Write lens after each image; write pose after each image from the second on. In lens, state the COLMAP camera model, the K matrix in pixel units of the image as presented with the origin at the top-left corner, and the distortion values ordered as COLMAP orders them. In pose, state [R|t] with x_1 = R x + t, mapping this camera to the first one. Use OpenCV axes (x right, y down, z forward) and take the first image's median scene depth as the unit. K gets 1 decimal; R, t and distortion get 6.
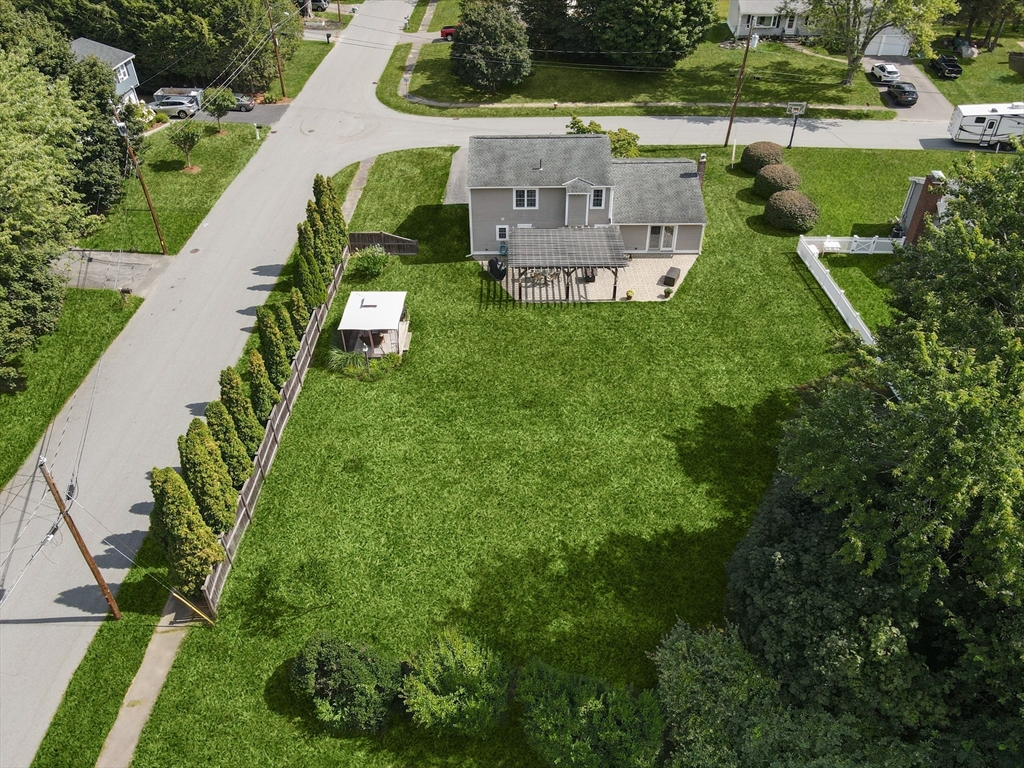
lens RADIAL K [[745.7, 0, 512.0], [0, 745.7, 384.0], [0, 0, 1]] dist [-0.008987, 0.037706]
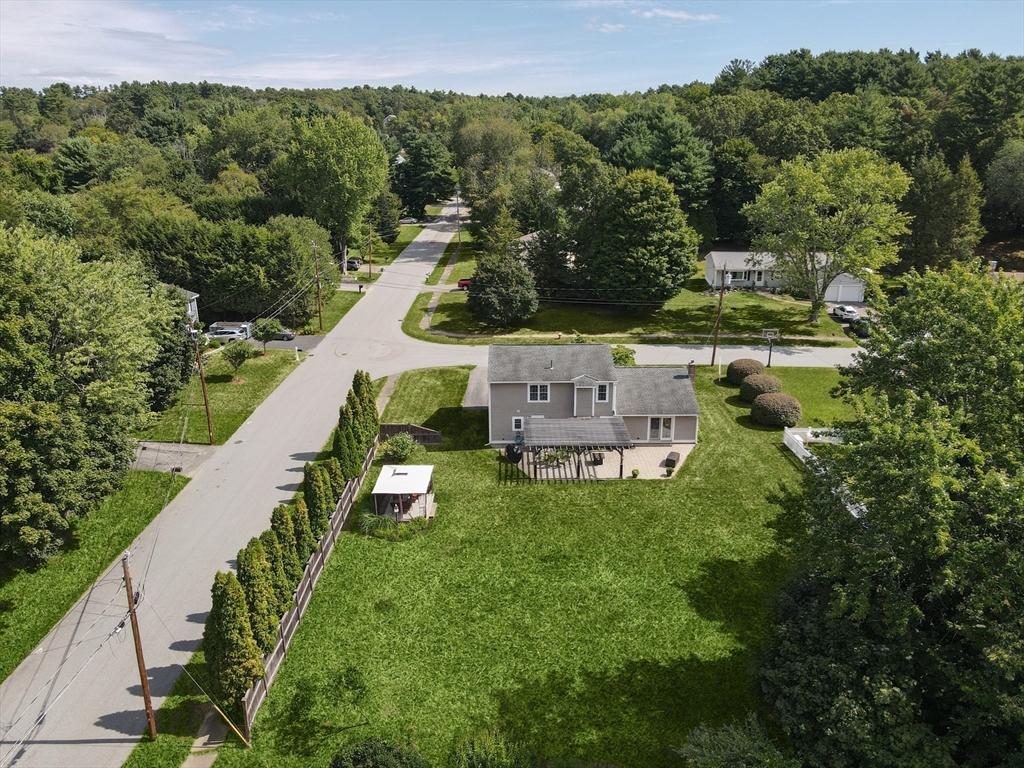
lens RADIAL K [[745.7, 0, 512.0], [0, 745.7, 384.0], [0, 0, 1]] dist [-0.008987, 0.037706]
pose [[1.000000, 0.000310, -0.000688, -0.020914], [-0.000521, 0.943043, -0.332671, 0.112282], [0.000546, 0.332671, 0.943043, -0.072431]]
